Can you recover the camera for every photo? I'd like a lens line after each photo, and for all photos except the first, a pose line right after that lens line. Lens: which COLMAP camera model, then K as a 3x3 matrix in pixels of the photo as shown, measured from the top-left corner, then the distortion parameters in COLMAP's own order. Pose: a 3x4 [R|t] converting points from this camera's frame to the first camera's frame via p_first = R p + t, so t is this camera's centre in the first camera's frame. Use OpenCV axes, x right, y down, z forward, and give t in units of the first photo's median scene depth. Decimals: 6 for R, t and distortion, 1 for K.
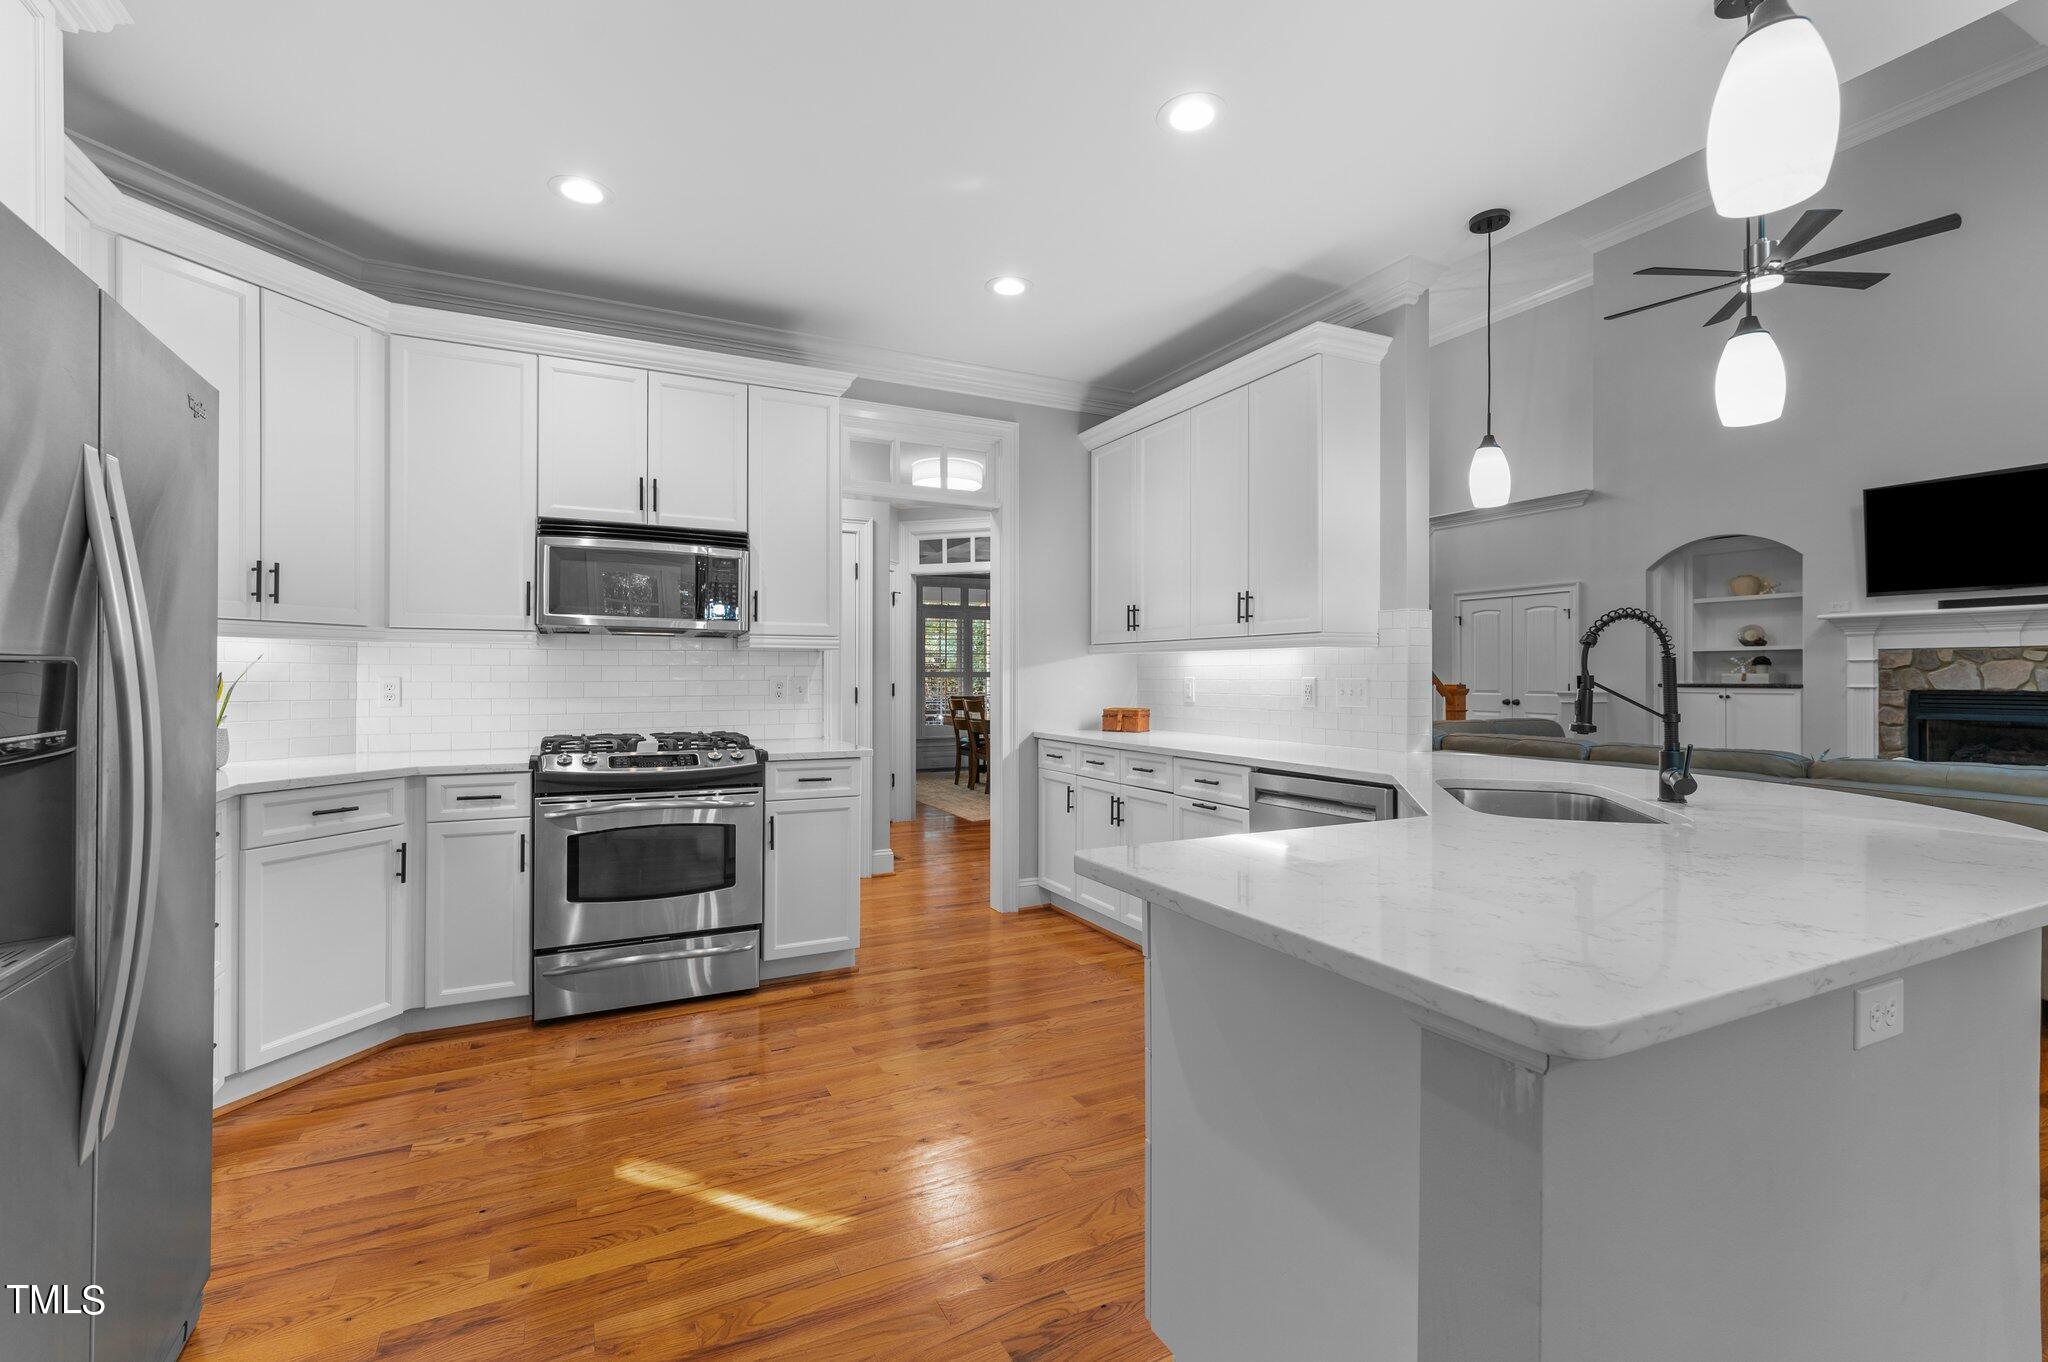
lens RADIAL K [[890.1, 0, 1023.5], [0, 890.1, 674.7], [0, 0, 1]] dist [0.001144, -0.000230]
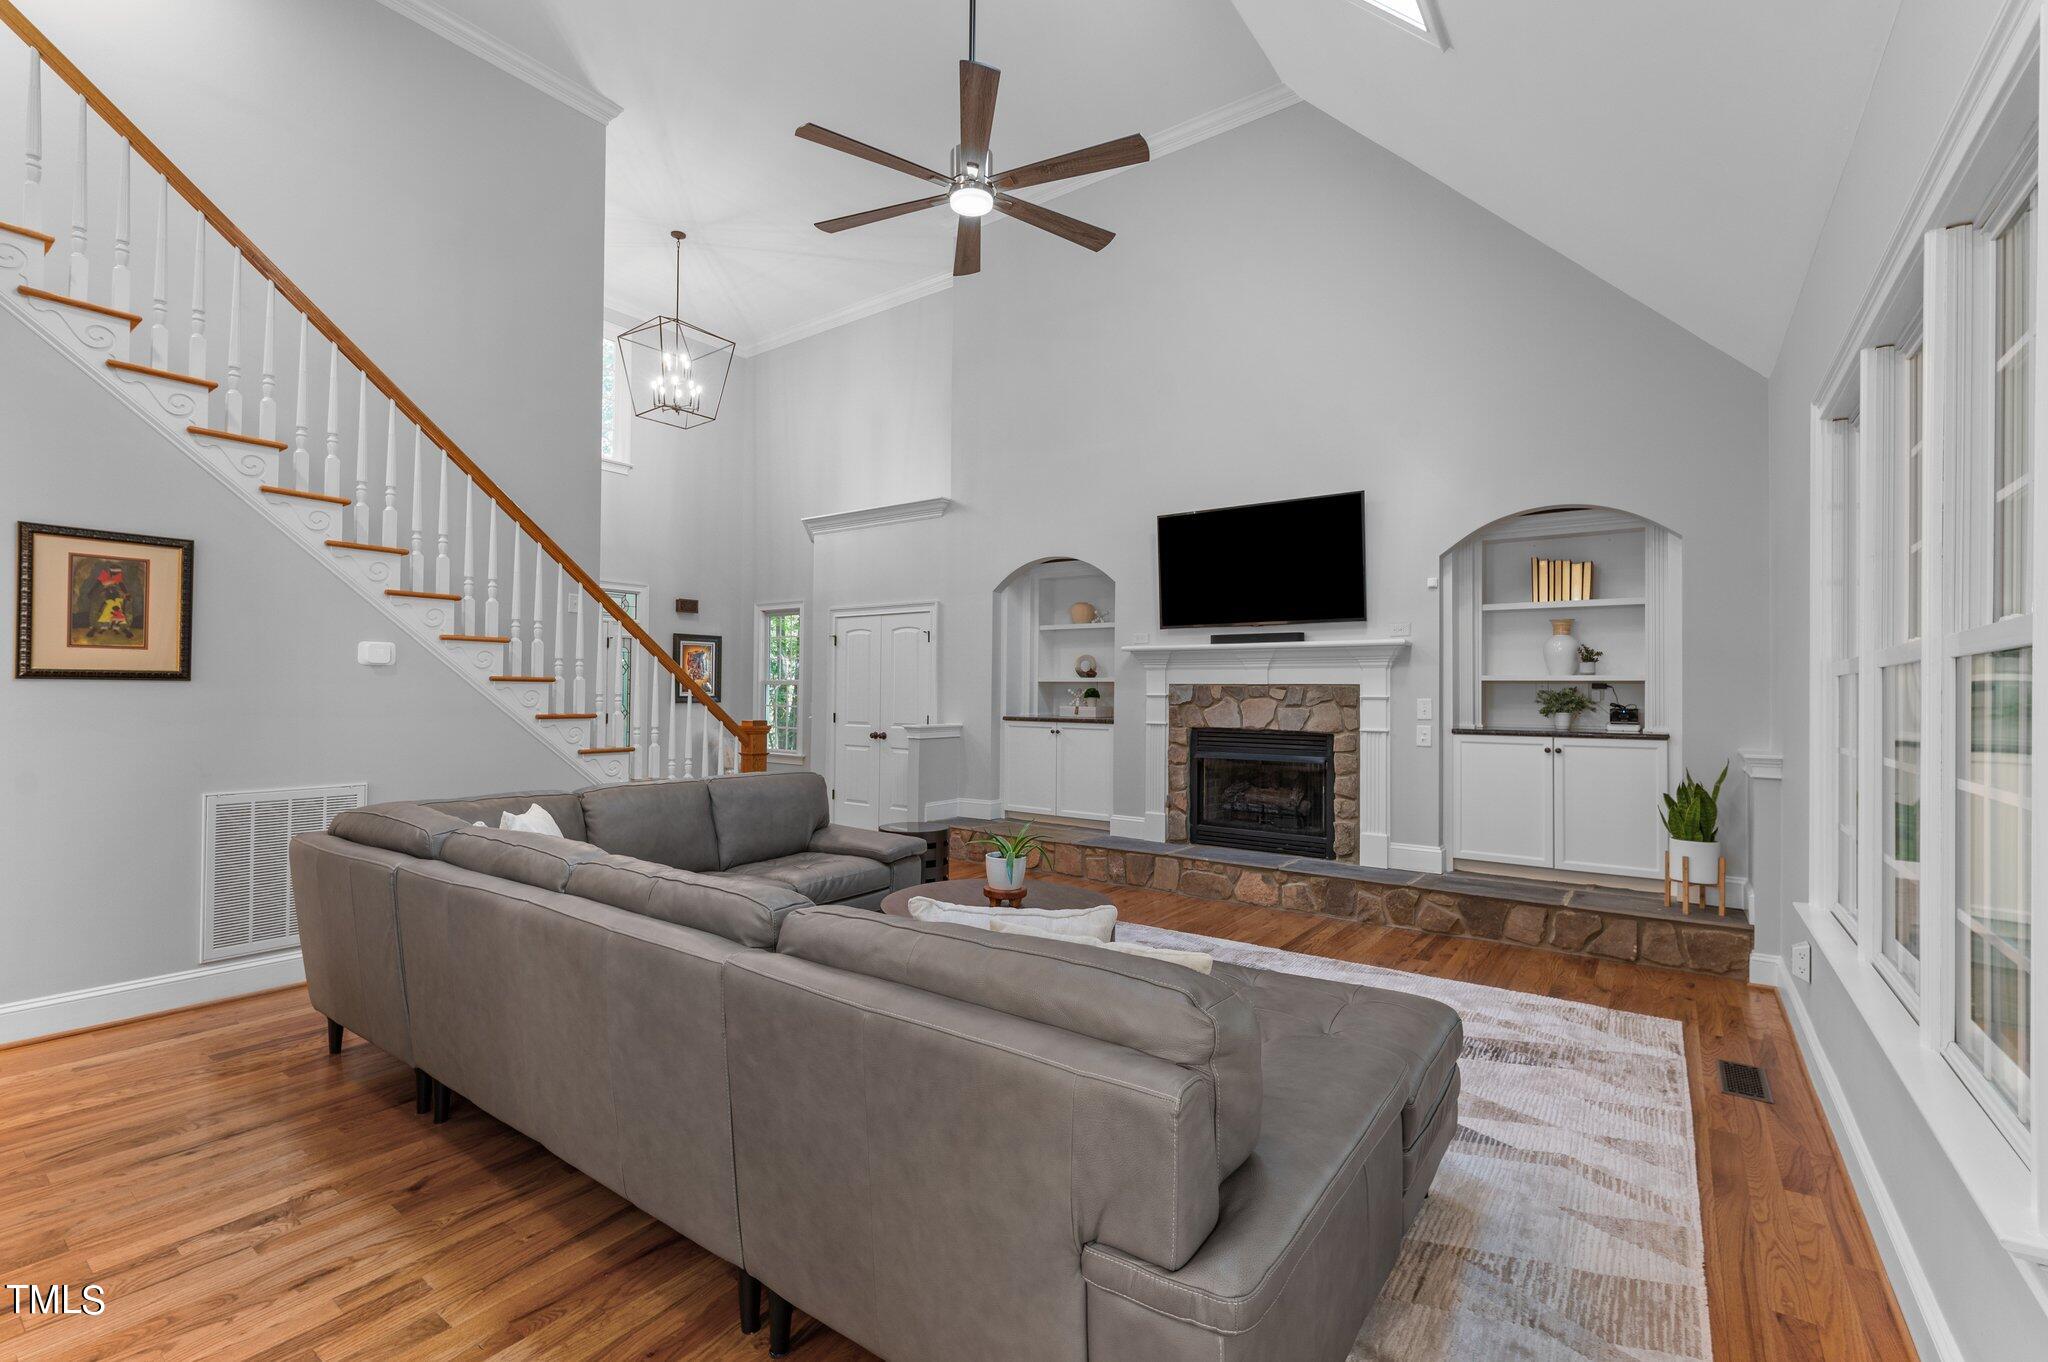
lens RADIAL K [[890.1, 0, 1023.3], [0, 890.1, 681.2], [0, 0, 1]] dist [0.001144, -0.000230]
pose [[0.887539, 0.015568, 0.460470, 0.331307], [-0.010556, 0.999854, -0.013458, -0.014875], [-0.460612, 0.007083, 0.887573, 0.195398]]
